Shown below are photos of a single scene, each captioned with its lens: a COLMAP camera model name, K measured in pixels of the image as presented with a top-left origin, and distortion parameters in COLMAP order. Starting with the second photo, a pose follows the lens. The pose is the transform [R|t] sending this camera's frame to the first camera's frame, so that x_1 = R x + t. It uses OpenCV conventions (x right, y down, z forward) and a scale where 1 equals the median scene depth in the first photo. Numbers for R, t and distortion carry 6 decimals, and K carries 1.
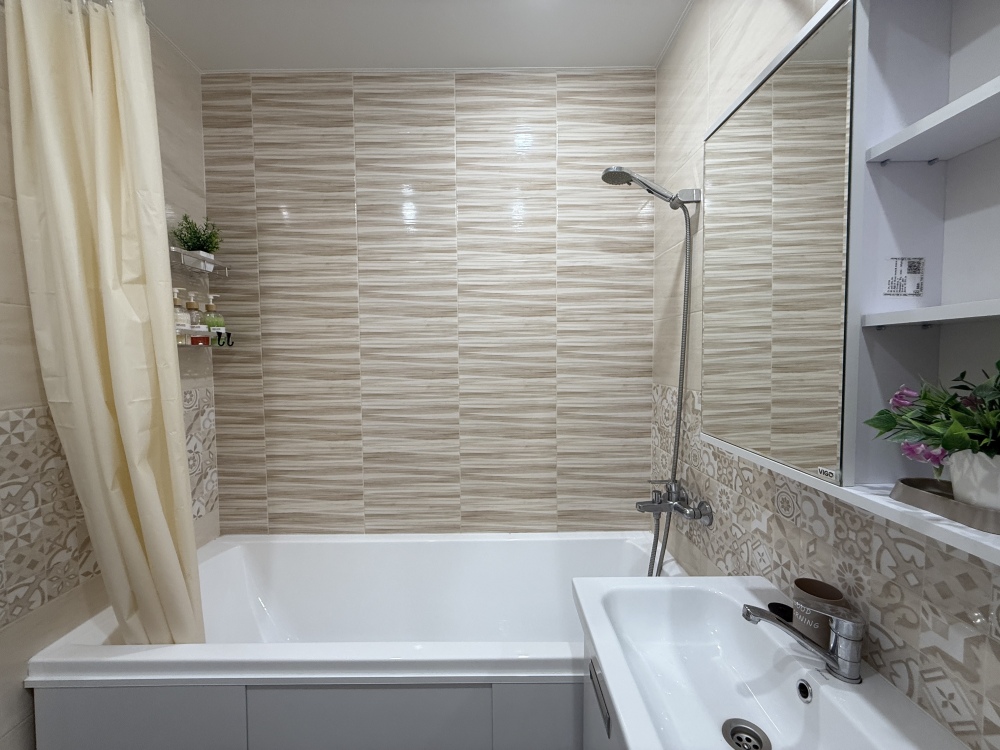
lens RADIAL K [[399.2, 0, 500.0], [0, 399.2, 375.0], [0, 0, 1]] dist [-0.000206, 0.000047]
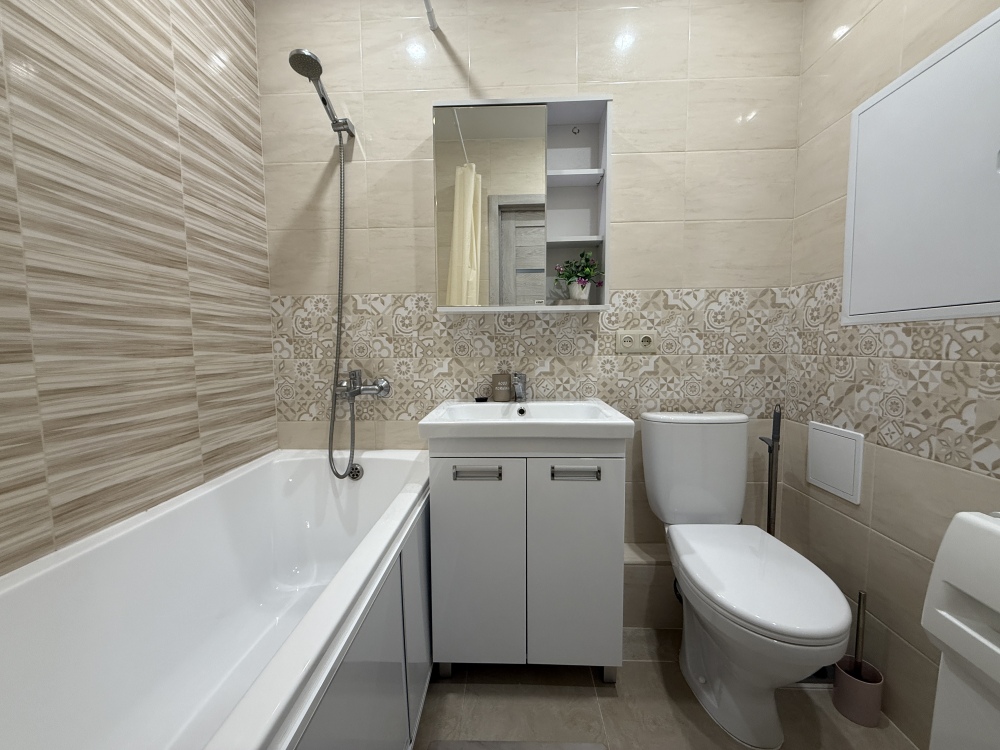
lens RADIAL K [[399.2, 0, 500.0], [0, 399.2, 375.0], [0, 0, 1]] dist [-0.000206, 0.000047]
pose [[0.037719, -0.071770, 0.996708, -0.576994], [0.060970, 0.995725, 0.069392, 0.179717], [-0.997427, 0.058152, 0.041934, 0.418778]]
